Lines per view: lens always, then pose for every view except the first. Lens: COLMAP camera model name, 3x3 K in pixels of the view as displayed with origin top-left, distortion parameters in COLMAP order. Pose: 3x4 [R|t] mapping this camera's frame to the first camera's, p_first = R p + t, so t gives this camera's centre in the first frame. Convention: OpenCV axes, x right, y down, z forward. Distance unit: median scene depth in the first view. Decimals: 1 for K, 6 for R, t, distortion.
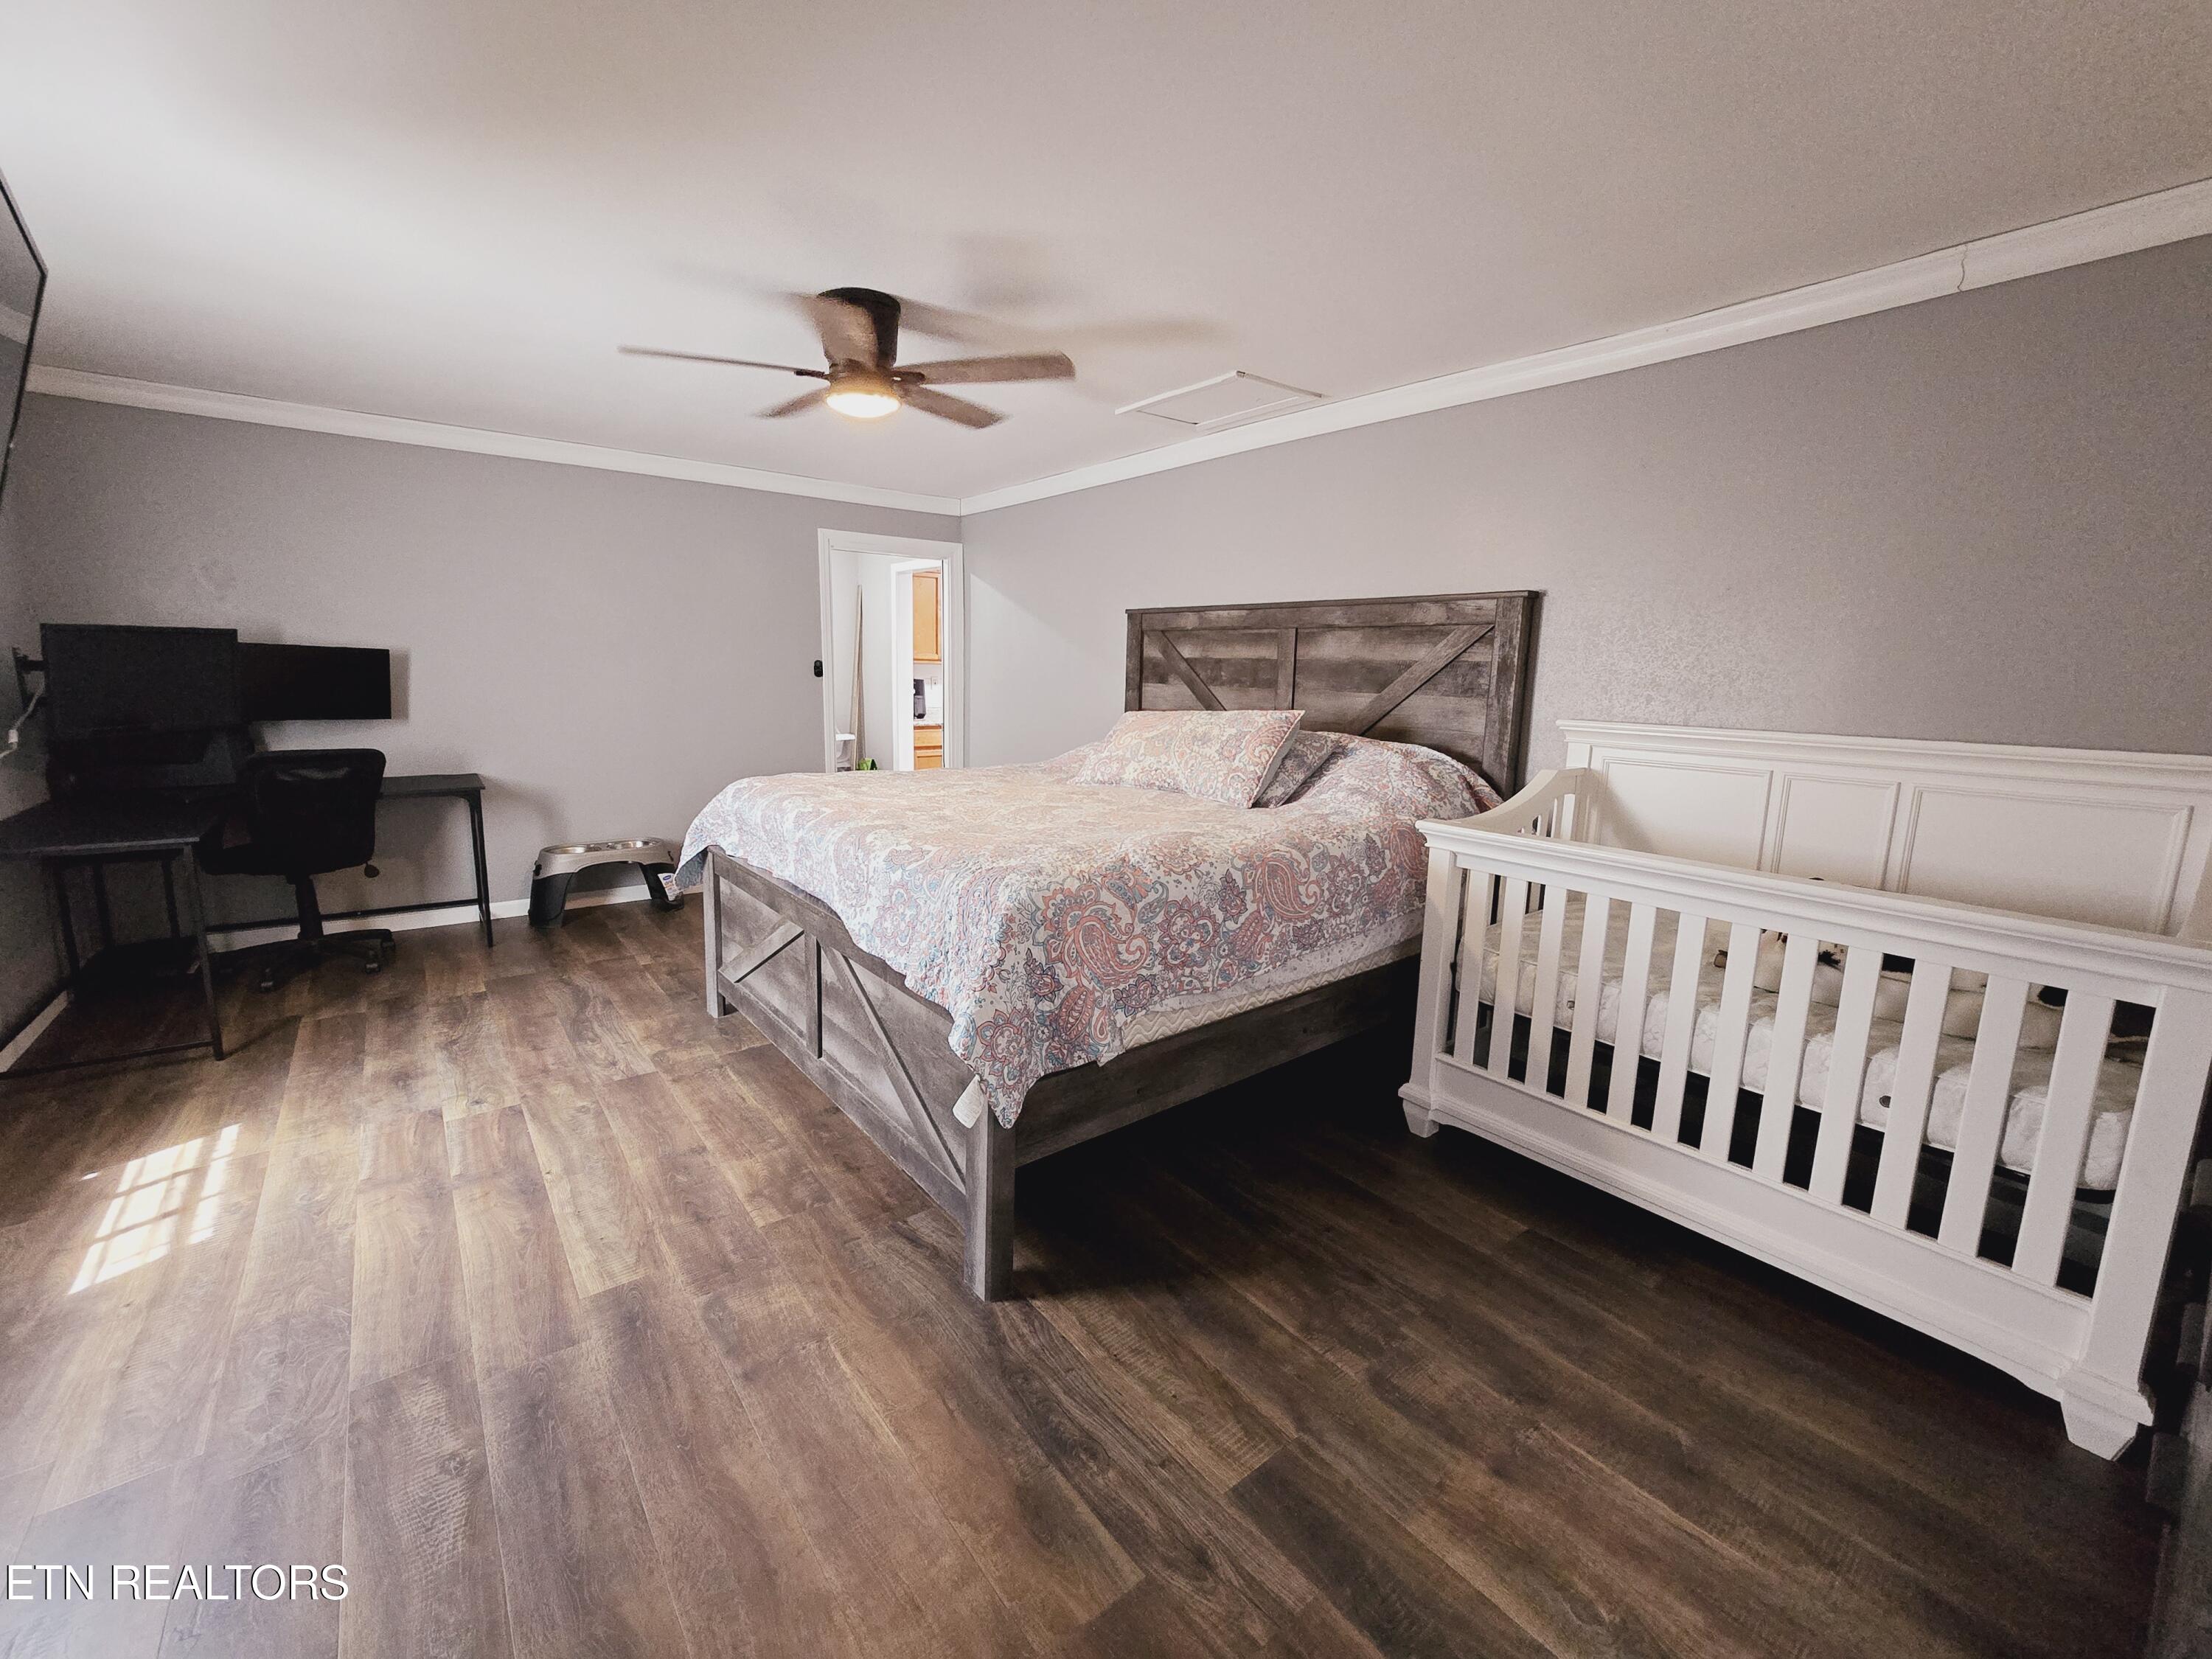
lens RADIAL K [[903.8, 0, 1099.4], [0, 903.8, 823.2], [0, 0, 1]] dist [-0.004713, 0.001117]
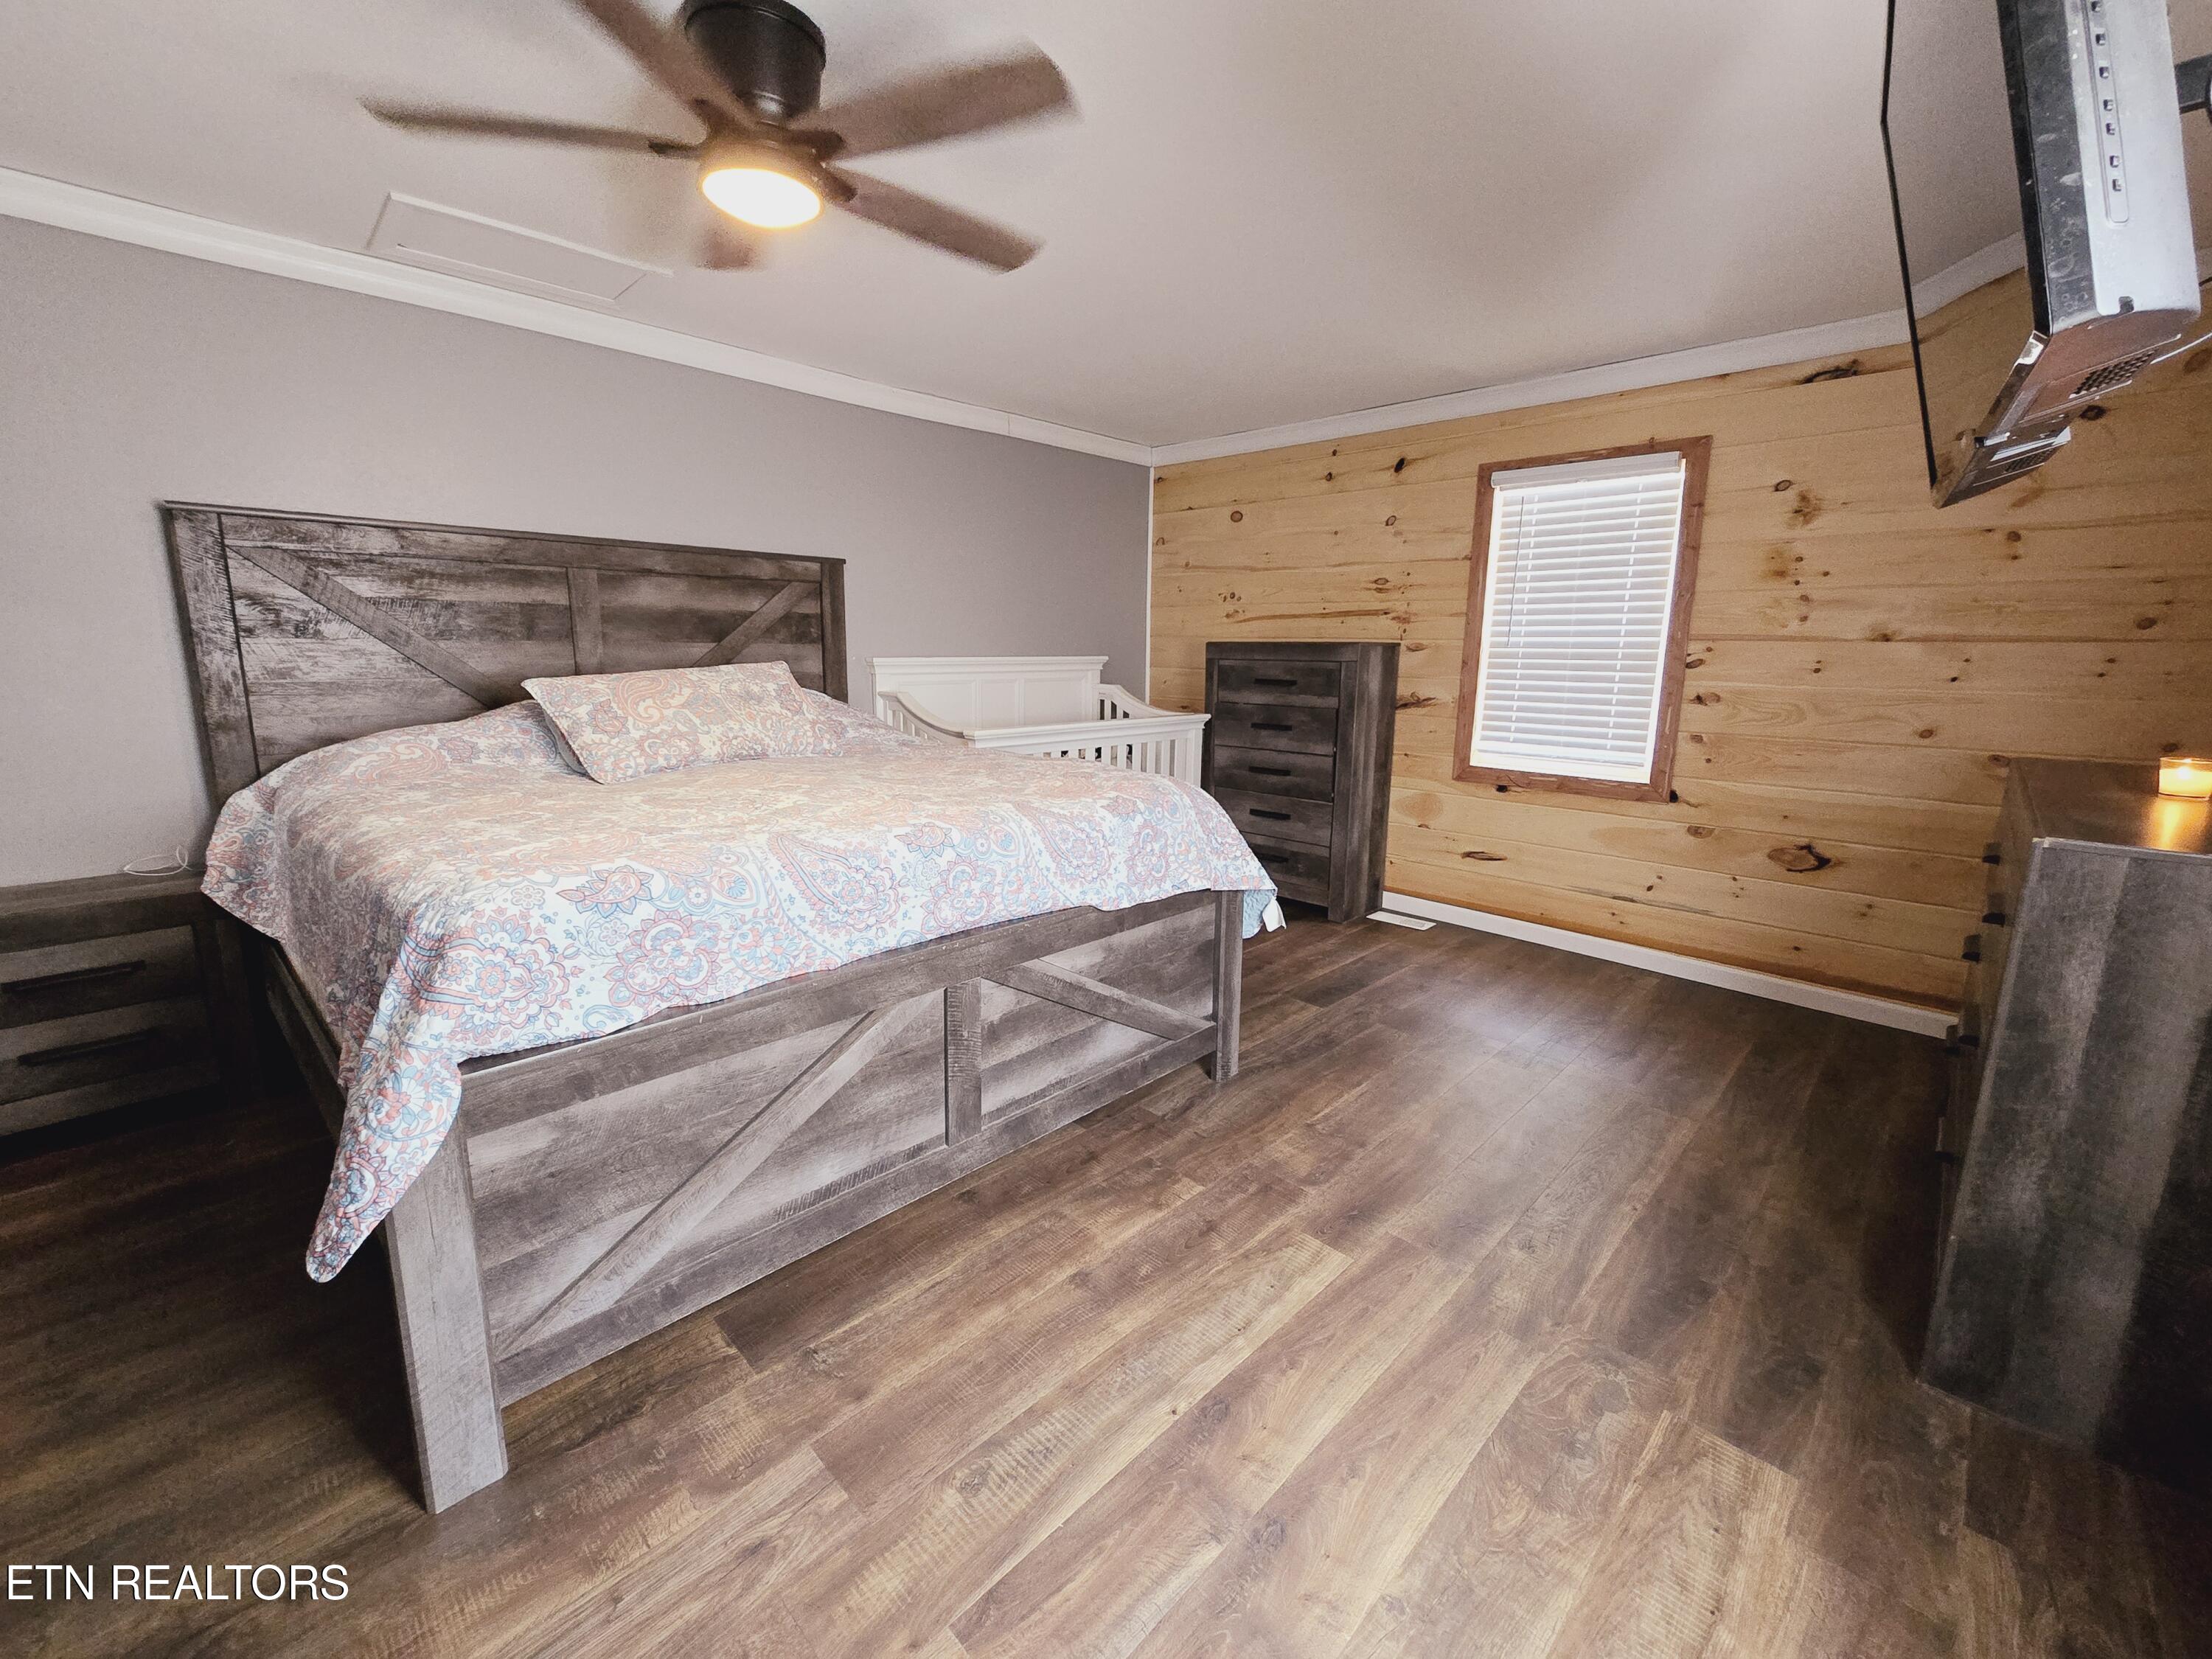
lens RADIAL K [[903.8, 0, 1099.3], [0, 903.8, 816.4], [0, 0, 1]] dist [-0.004713, 0.001117]
pose [[-0.122565, -0.210179, 0.969950, -1.022539], [0.155307, 0.961216, 0.227912, -0.159495], [-0.980233, 0.178574, -0.085169, 0.923725]]
